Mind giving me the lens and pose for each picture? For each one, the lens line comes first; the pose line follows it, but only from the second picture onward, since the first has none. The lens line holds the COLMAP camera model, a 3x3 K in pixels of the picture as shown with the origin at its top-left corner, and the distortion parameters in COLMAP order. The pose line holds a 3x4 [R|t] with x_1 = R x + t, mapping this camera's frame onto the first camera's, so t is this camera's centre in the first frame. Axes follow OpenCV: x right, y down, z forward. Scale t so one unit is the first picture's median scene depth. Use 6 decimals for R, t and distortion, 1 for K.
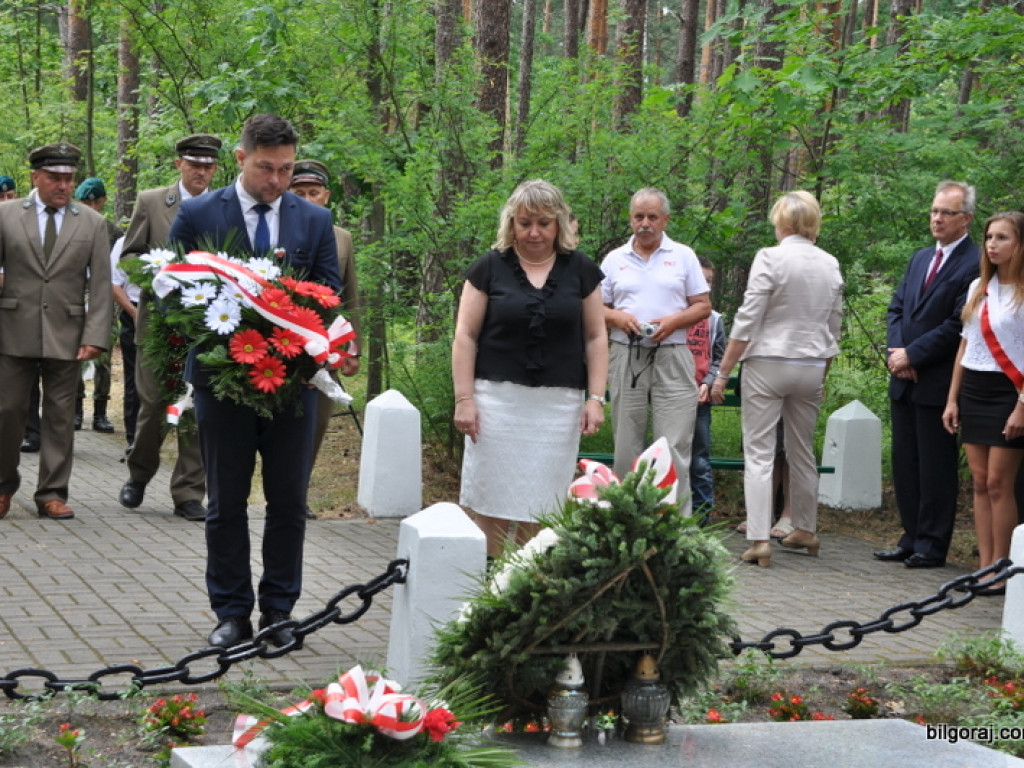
lens RADIAL K [[2019.7, 0, 512.0], [0, 2019.7, 384.0], [0, 0, 1]] dist [0.245226, 0.310177]
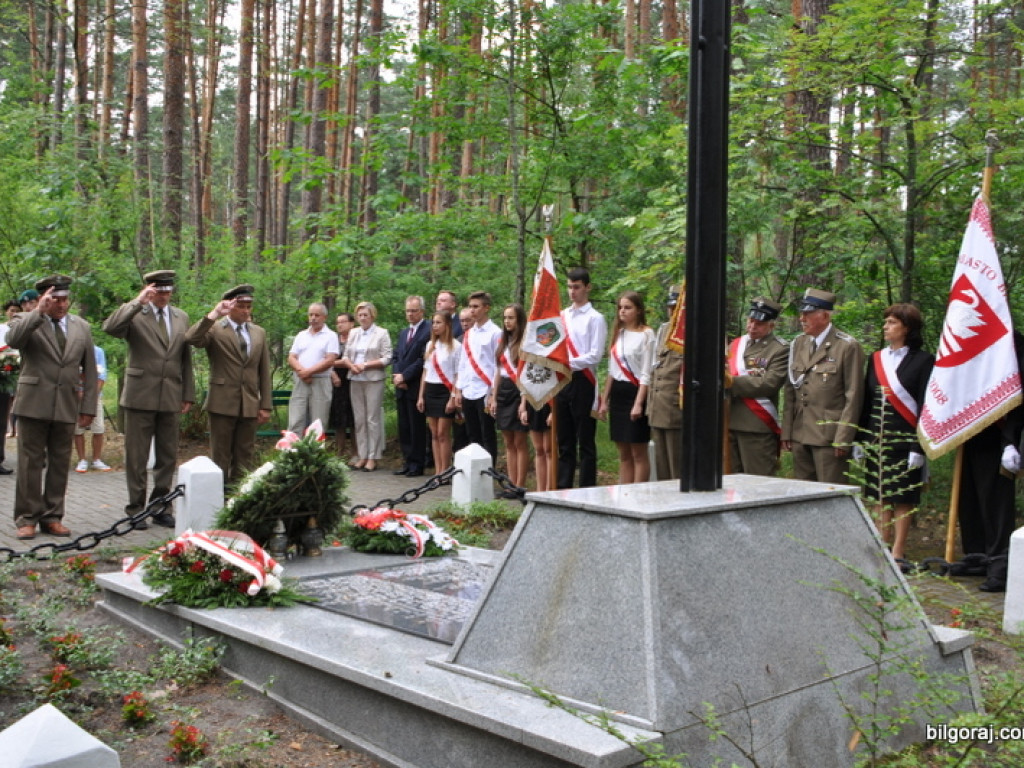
lens RADIAL K [[1079.1, 0, 512.0], [0, 1079.1, 384.0], [0, 0, 1]] dist [-0.079431, 0.192866]
pose [[0.947751, -0.040853, 0.316385, -0.085370], [0.043073, 0.999072, -0.000023, -0.002850], [-0.316091, 0.013649, 0.948631, -0.177526]]
